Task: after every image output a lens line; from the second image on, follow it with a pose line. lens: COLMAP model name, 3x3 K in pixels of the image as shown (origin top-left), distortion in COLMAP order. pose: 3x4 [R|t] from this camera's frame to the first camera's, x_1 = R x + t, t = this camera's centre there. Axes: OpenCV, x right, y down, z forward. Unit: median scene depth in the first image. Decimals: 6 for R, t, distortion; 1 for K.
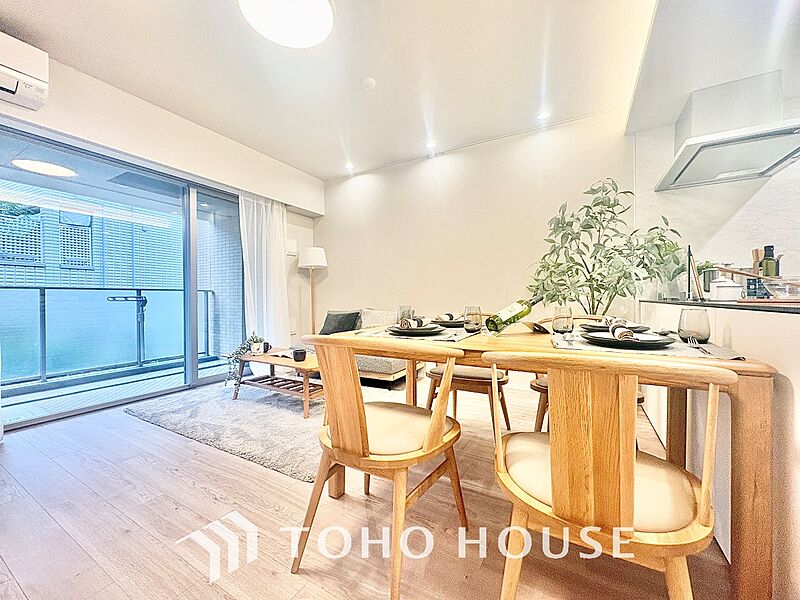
lens RADIAL K [[318.4, 0, 399.9], [0, 318.4, 300.9], [0, 0, 1]] dist [0.001236, -0.000615]
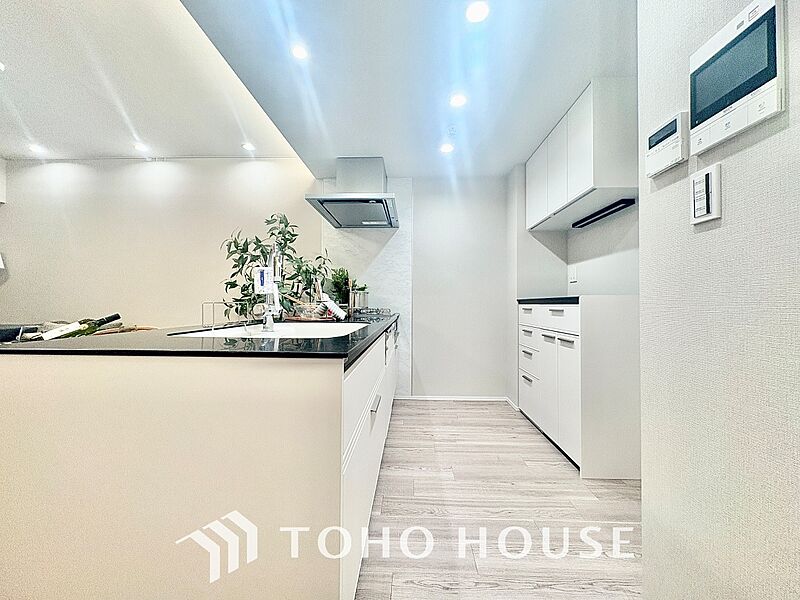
lens RADIAL K [[318.4, 0, 400.9], [0, 318.4, 299.8], [0, 0, 1]] dist [0.001236, -0.000615]
pose [[0.885744, 0.017238, 0.463854, 0.309930], [-0.005427, 0.999626, -0.026787, -0.015291], [-0.464143, 0.021209, 0.885507, -0.168636]]
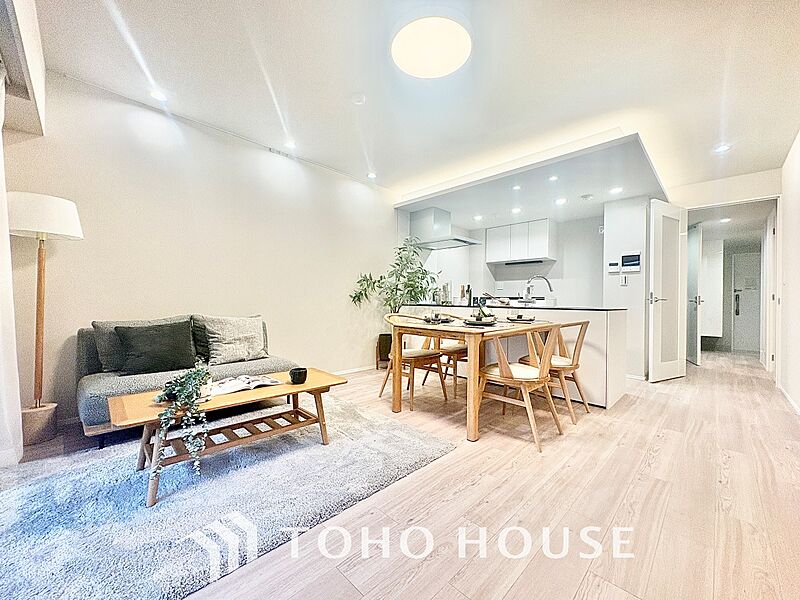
lens RADIAL K [[318.4, 0, 401.9], [0, 318.4, 298.7], [0, 0, 1]] dist [0.001236, -0.000615]
pose [[0.260711, 0.018772, 0.965234, -0.643743], [-0.003923, 0.999823, -0.018385, -0.002176], [-0.965409, 0.001007, 0.260738, 0.354255]]
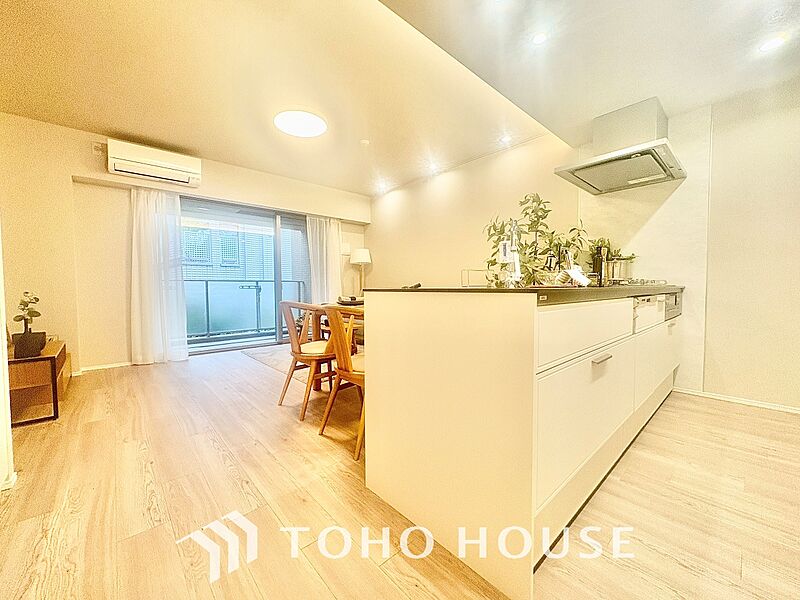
lens RADIAL K [[318.4, 0, 402.1], [0, 318.4, 299.0], [0, 0, 1]] dist [0.001236, -0.000615]
pose [[0.950556, 0.010192, -0.310387, 0.341391], [-0.001932, 0.999636, 0.026908, 0.008554], [0.310549, -0.024978, 0.950229, -0.246341]]
